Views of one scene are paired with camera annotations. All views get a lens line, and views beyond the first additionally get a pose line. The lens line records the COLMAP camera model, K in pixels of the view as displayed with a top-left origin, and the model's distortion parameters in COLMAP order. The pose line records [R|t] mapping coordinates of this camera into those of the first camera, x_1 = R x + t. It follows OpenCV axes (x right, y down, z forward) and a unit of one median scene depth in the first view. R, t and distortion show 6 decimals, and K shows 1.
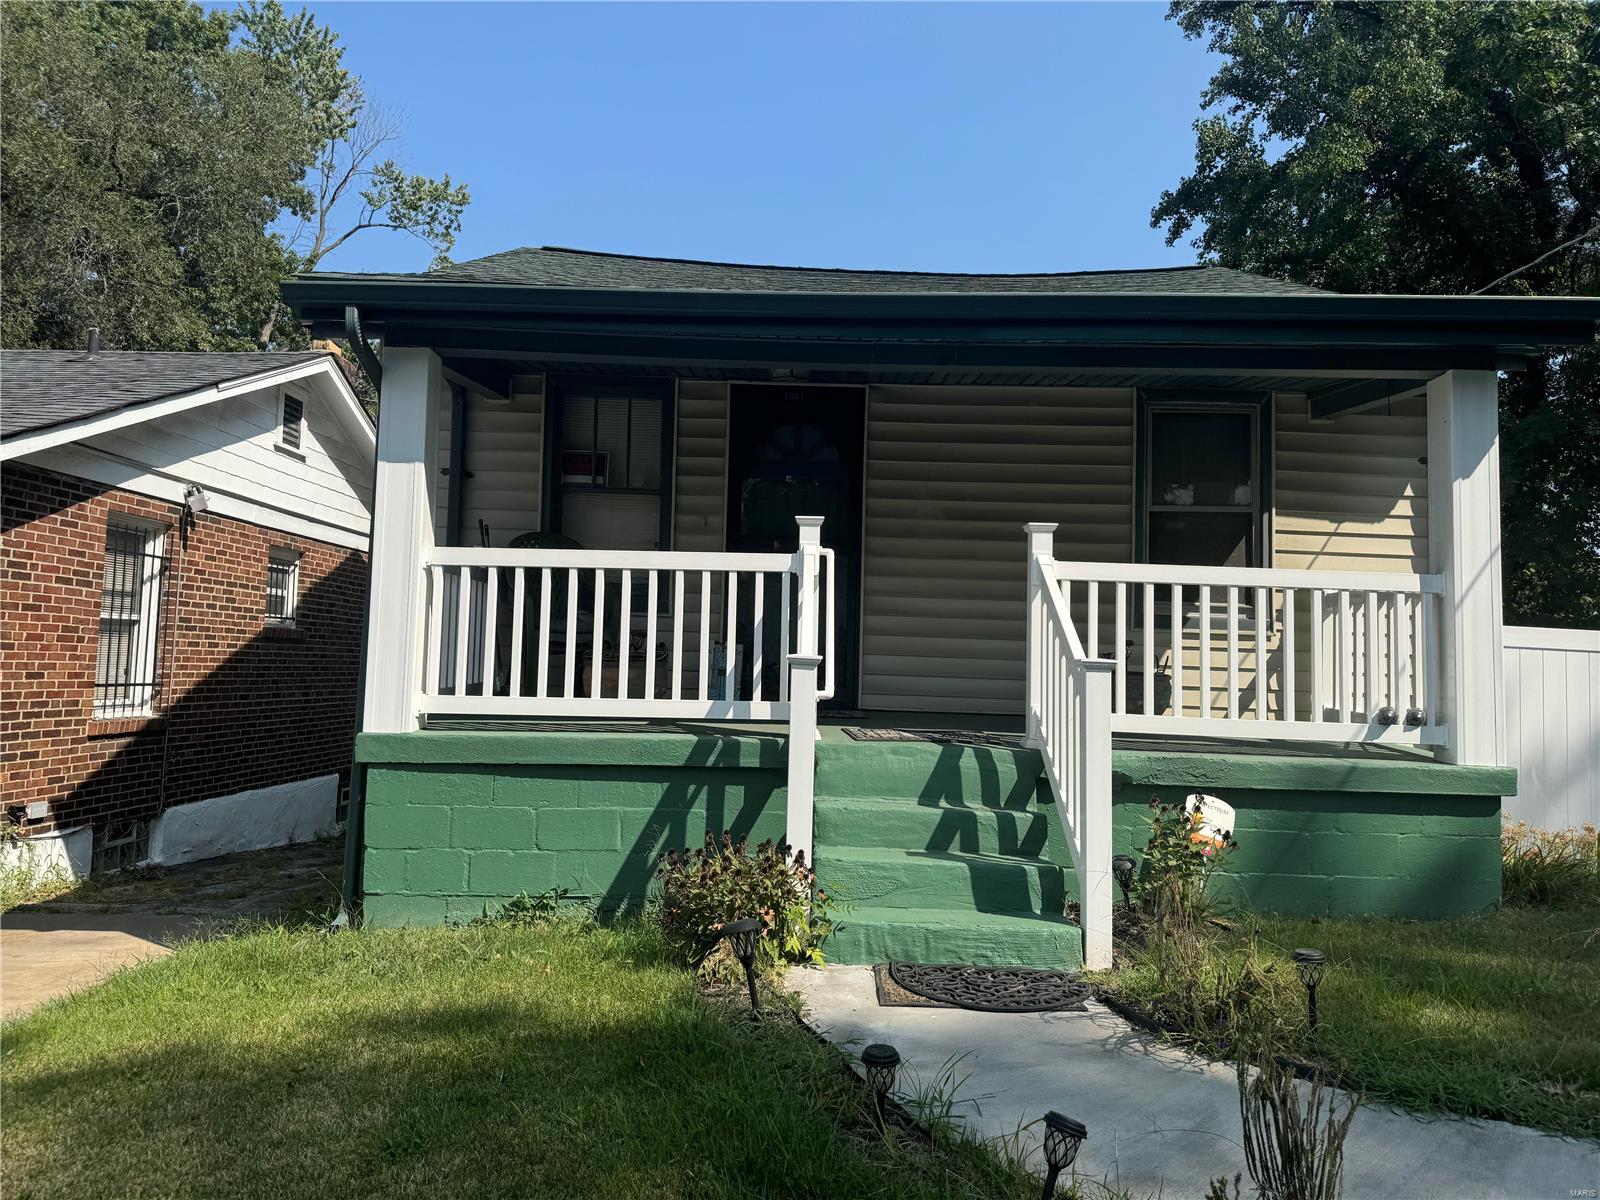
lens RADIAL K [[1137.5, 0, 801.2], [0, 1137.5, 594.8], [0, 0, 1]] dist [0.058030, -0.055568]
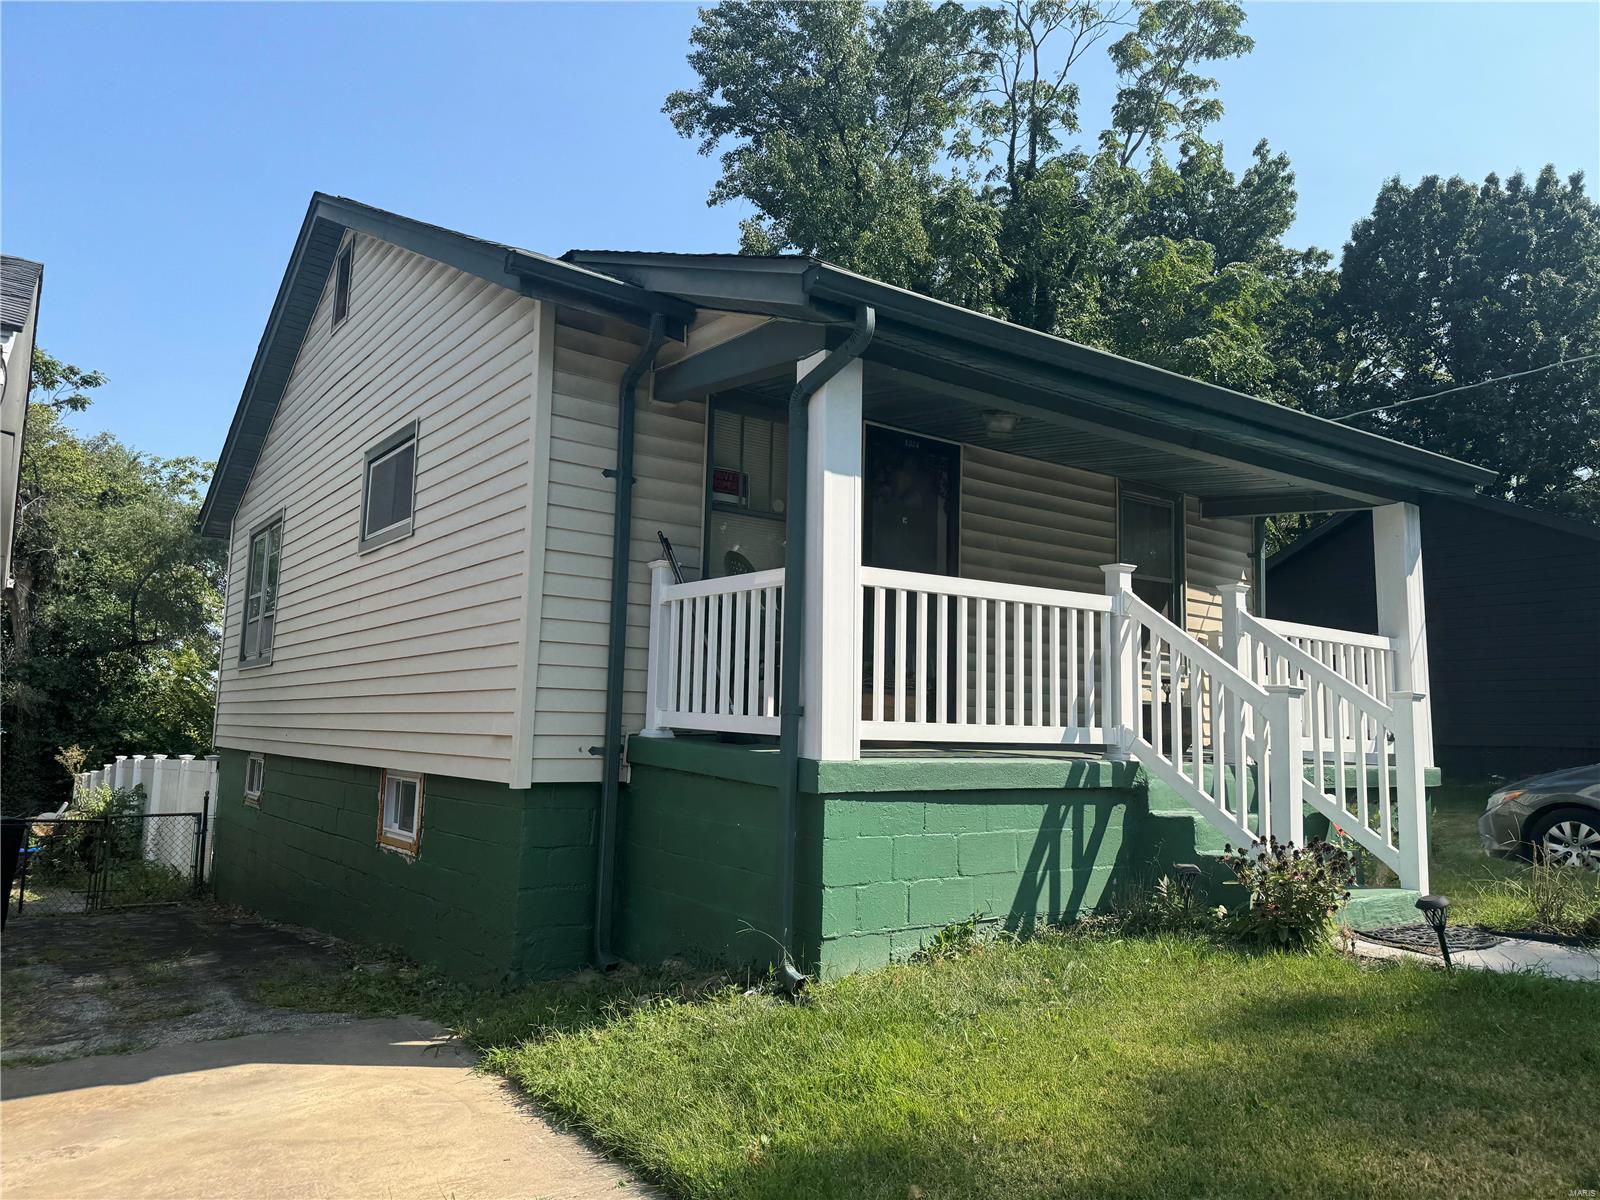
lens RADIAL K [[1137.5, 0, 795.9], [0, 1137.5, 602.0], [0, 0, 1]] dist [0.058030, -0.055568]
pose [[0.809403, 0.061420, 0.584033, -0.928642], [-0.042649, 0.998037, -0.045853, 0.034684], [-0.585703, 0.012205, 0.810434, 0.266902]]
